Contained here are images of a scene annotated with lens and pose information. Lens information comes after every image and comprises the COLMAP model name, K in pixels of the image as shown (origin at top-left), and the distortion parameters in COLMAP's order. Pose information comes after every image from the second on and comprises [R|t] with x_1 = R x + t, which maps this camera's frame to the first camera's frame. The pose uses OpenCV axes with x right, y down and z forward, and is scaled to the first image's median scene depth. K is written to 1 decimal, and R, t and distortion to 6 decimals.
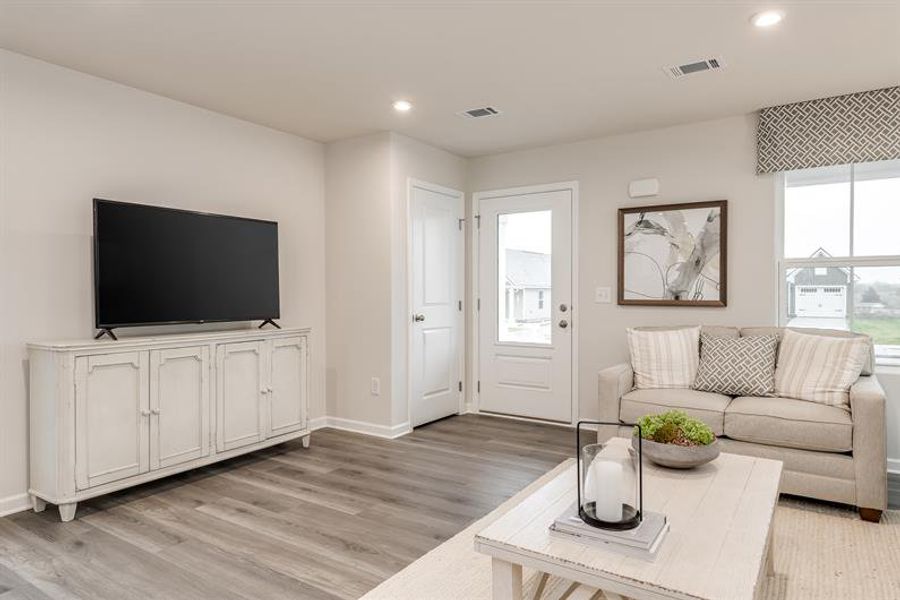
lens RADIAL K [[557.0, 0, 431.2], [0, 557.0, 298.1], [0, 0, 1]] dist [0.007465, -0.000192]
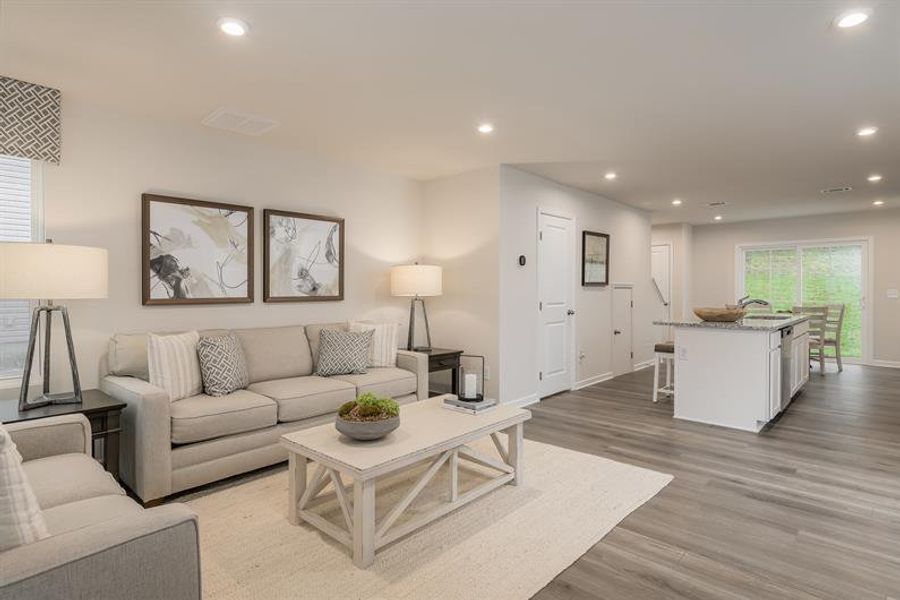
lens RADIAL K [[456.5, 0, 461.3], [0, 456.5, 294.9], [0, 0, 1]] dist [0.001182, -0.000717]
pose [[-0.990214, 0.002913, 0.139530, 0.050541], [0.005901, 0.999762, 0.021009, -0.020754], [-0.139436, 0.021627, -0.989995, 1.075548]]
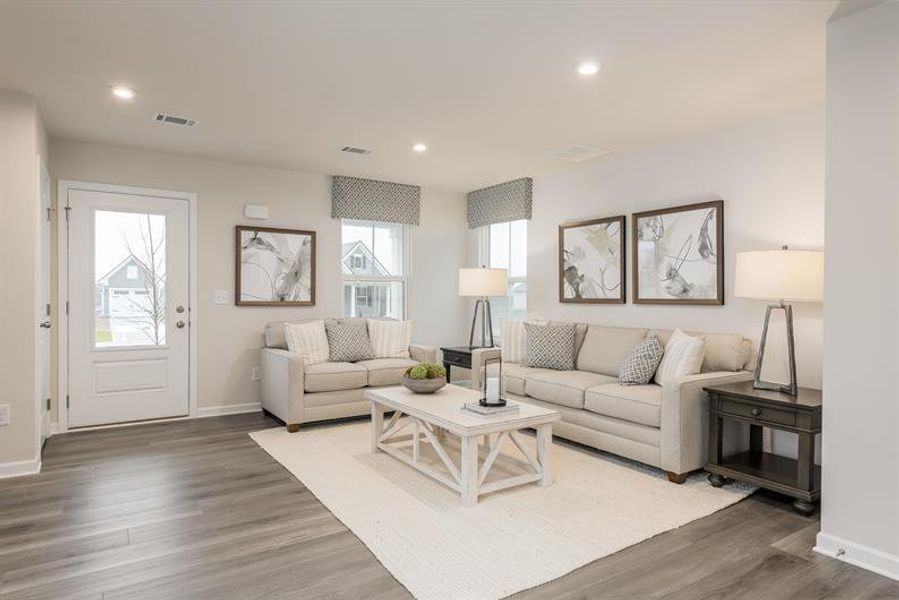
lens RADIAL K [[530.6, 0, 465.2], [0, 530.6, 299.8], [0, 0, 1]] dist [0.035536, -0.043144]
pose [[0.364685, -0.004503, 0.931120, -0.601396], [0.004561, 0.999985, 0.003050, -0.001580], [-0.931120, 0.003135, 0.364700, 0.136736]]
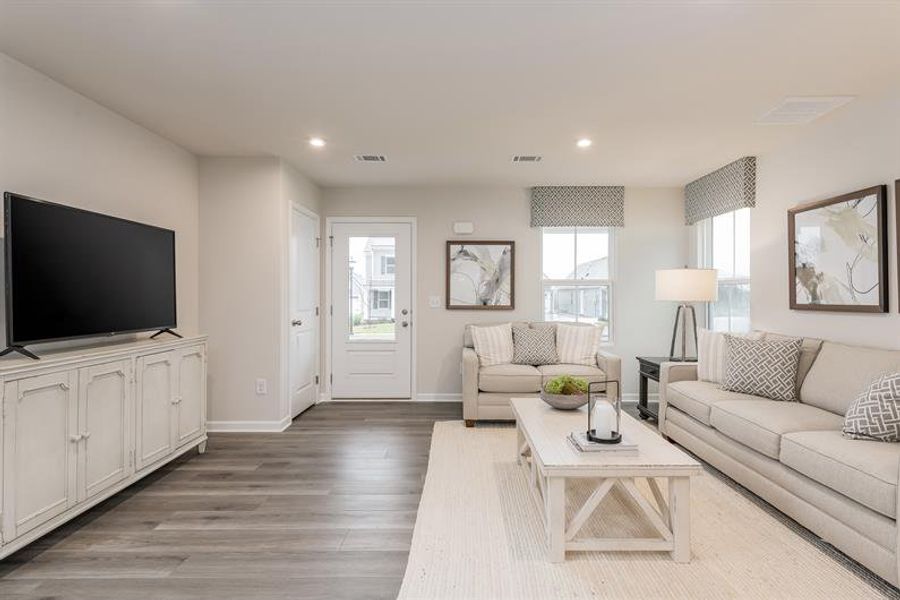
lens RADIAL K [[456.5, 0, 461.3], [0, 456.5, 294.9], [0, 0, 1]] dist [0.001182, -0.000717]
pose [[0.823194, 0.004289, 0.567744, -0.311049], [0.004561, 0.999889, -0.014167, -0.007982], [-0.567742, 0.014252, 0.823083, 0.037109]]
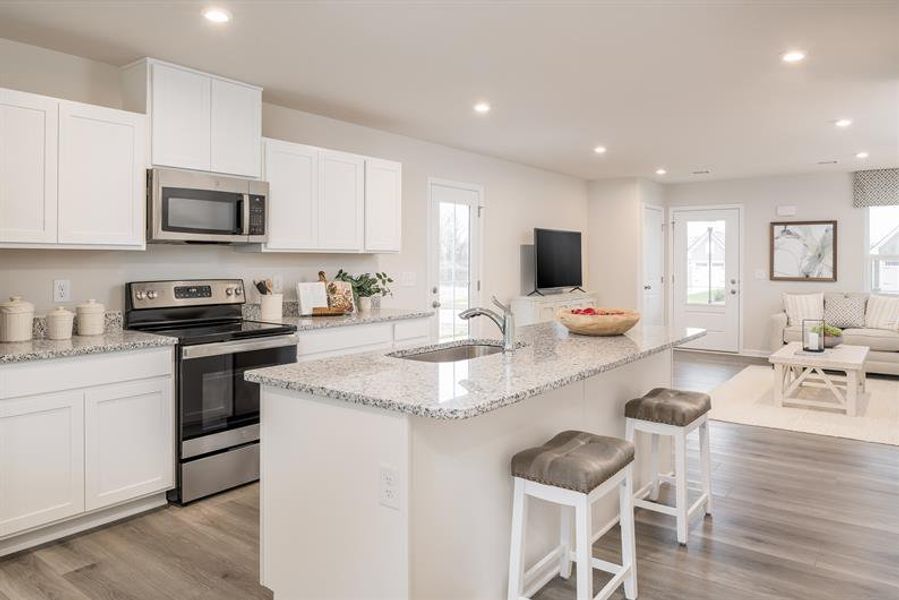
lens RADIAL K [[608.3, 0, 461.0], [0, 608.3, 261.8], [0, 0, 1]] dist [-0.025439, -0.001507]
pose [[0.999479, 0.005452, -0.031811, -0.578723], [-0.005814, 0.999919, -0.011299, -0.018164], [0.031747, 0.011478, 0.999430, -0.908691]]
